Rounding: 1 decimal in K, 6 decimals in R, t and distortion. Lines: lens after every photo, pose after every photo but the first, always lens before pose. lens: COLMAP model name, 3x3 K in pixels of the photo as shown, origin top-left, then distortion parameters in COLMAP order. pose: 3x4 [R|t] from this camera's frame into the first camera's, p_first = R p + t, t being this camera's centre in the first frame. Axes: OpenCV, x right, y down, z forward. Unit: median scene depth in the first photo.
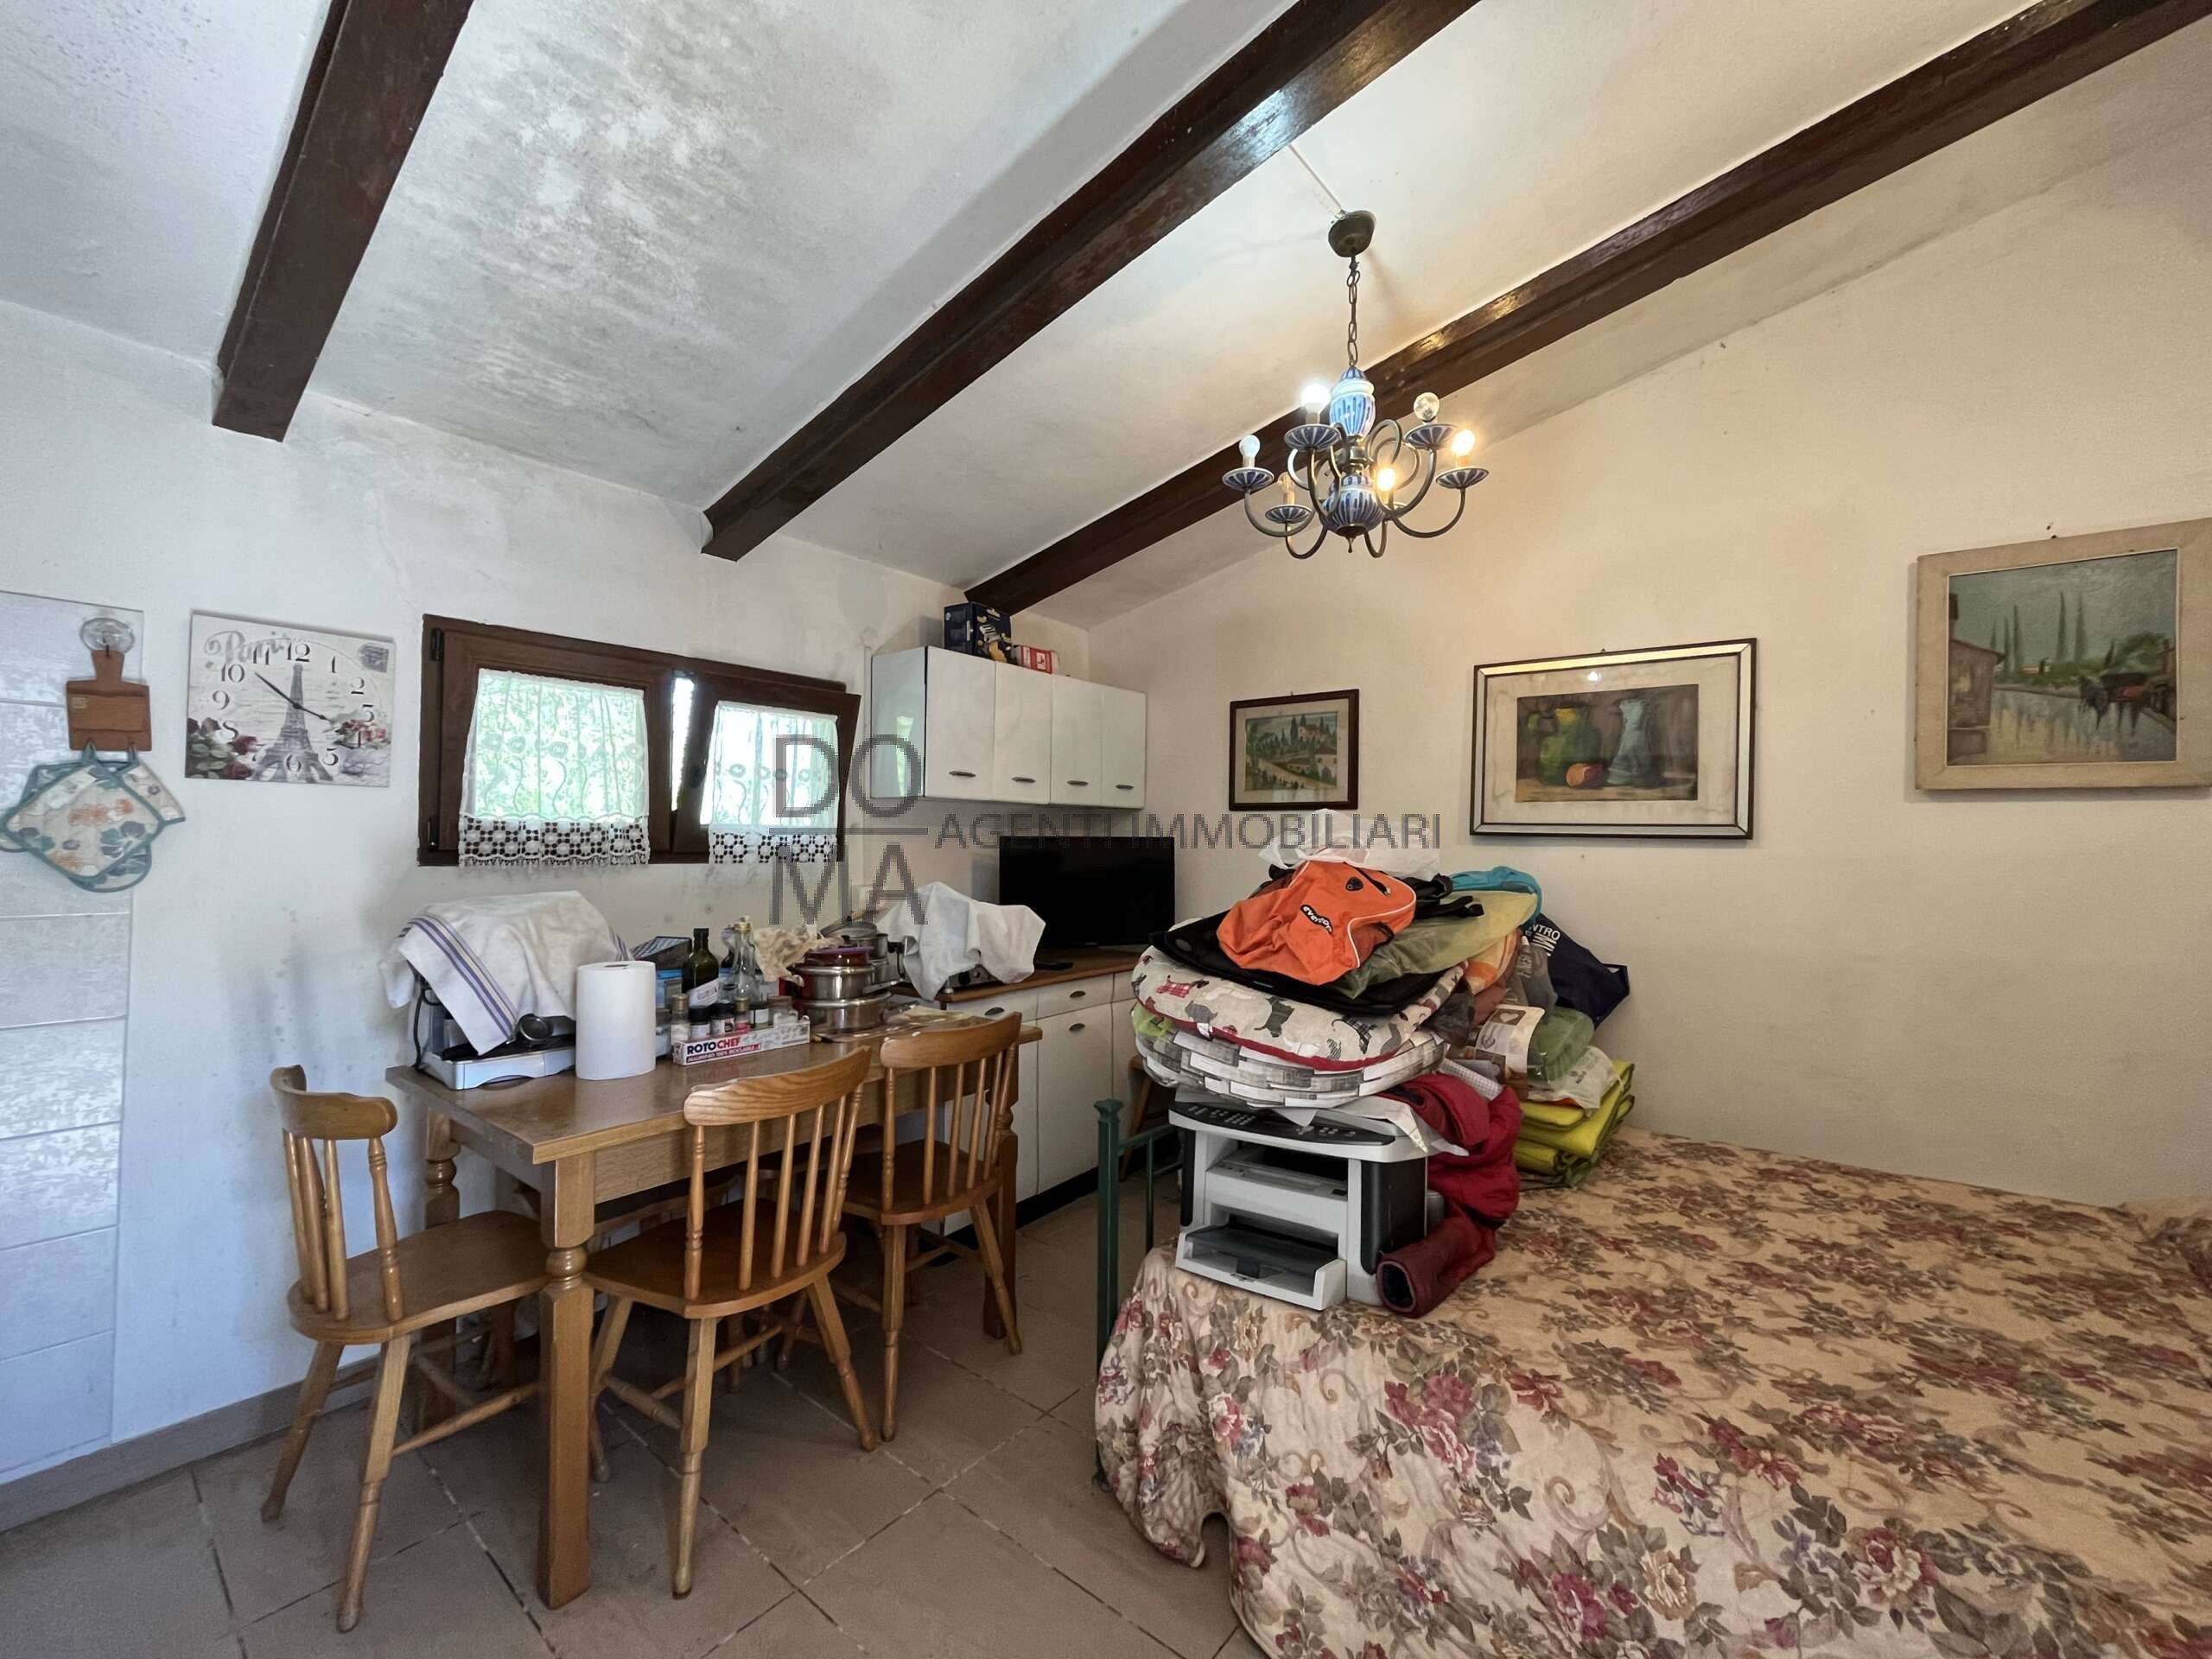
lens RADIAL K [[902.4, 0, 1106.4], [0, 902.4, 822.8], [0, 0, 1]] dist [-0.001613, -0.000116]
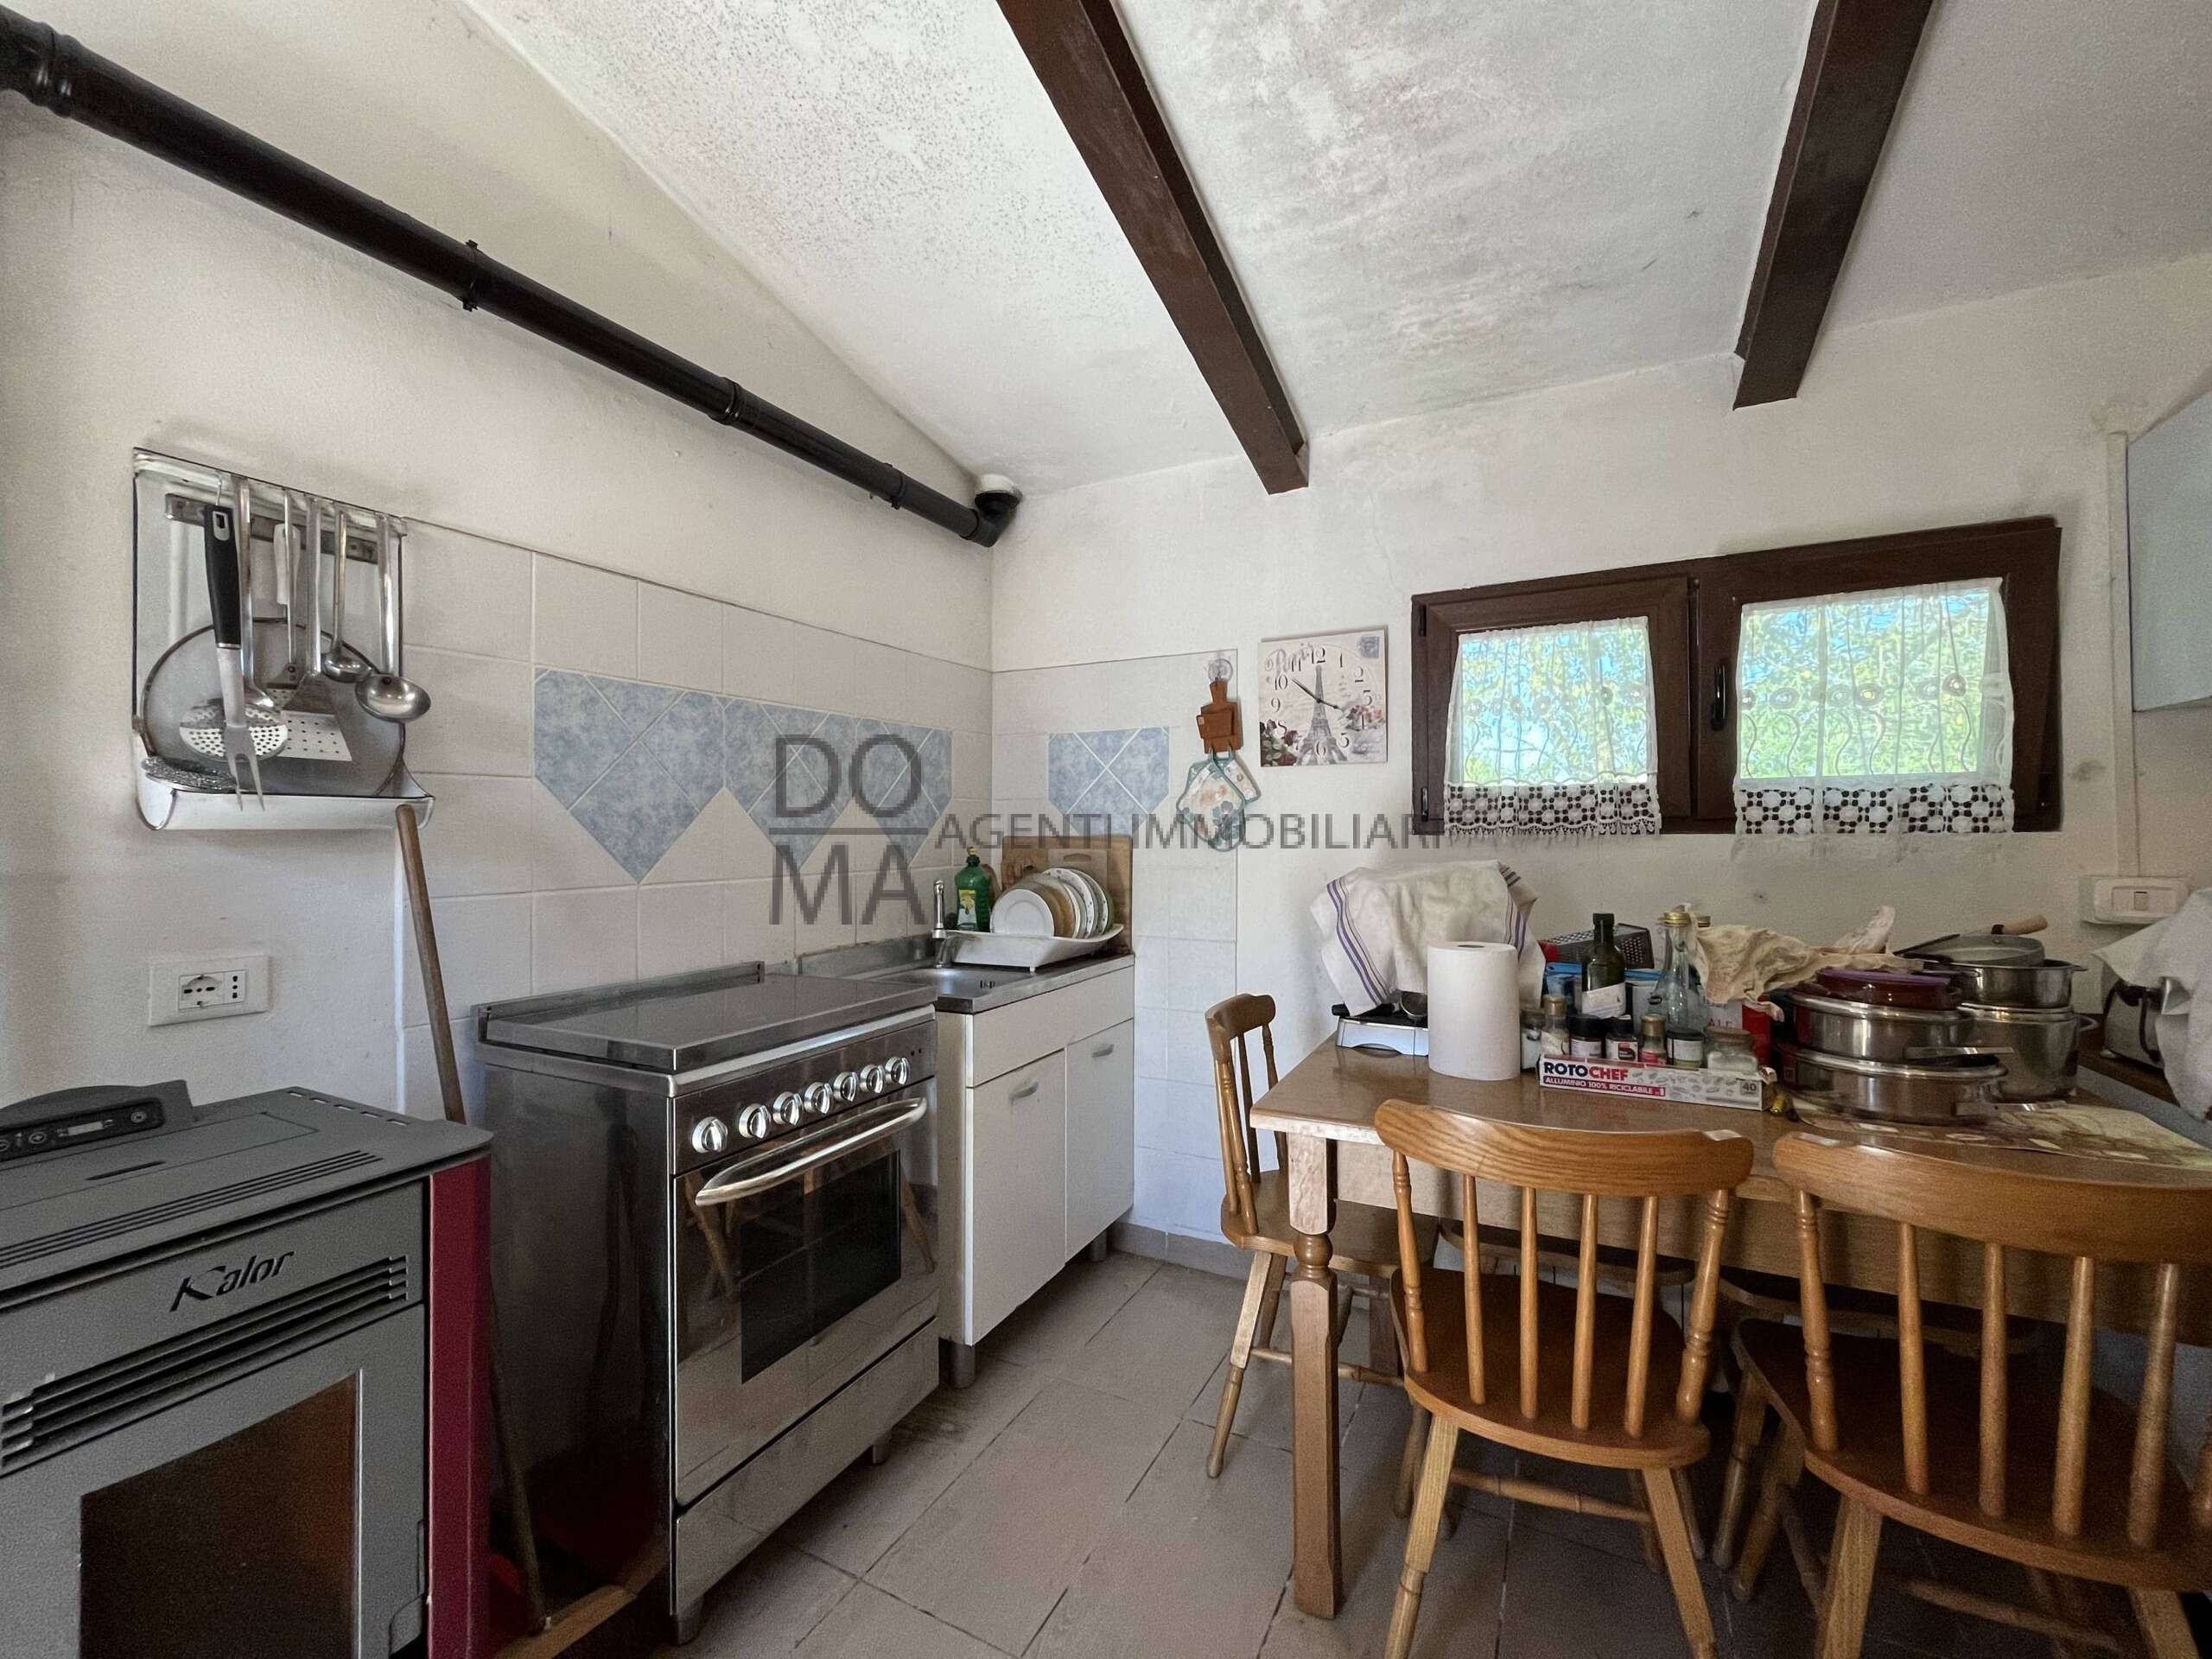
lens RADIAL K [[902.4, 0, 1104.0], [0, 902.4, 823.2], [0, 0, 1]] dist [-0.001613, -0.000116]
pose [[0.192389, -0.022161, -0.981069, 0.233800], [0.029541, 0.999423, -0.016782, 0.047707], [0.980874, -0.025753, 0.192932, 0.510141]]
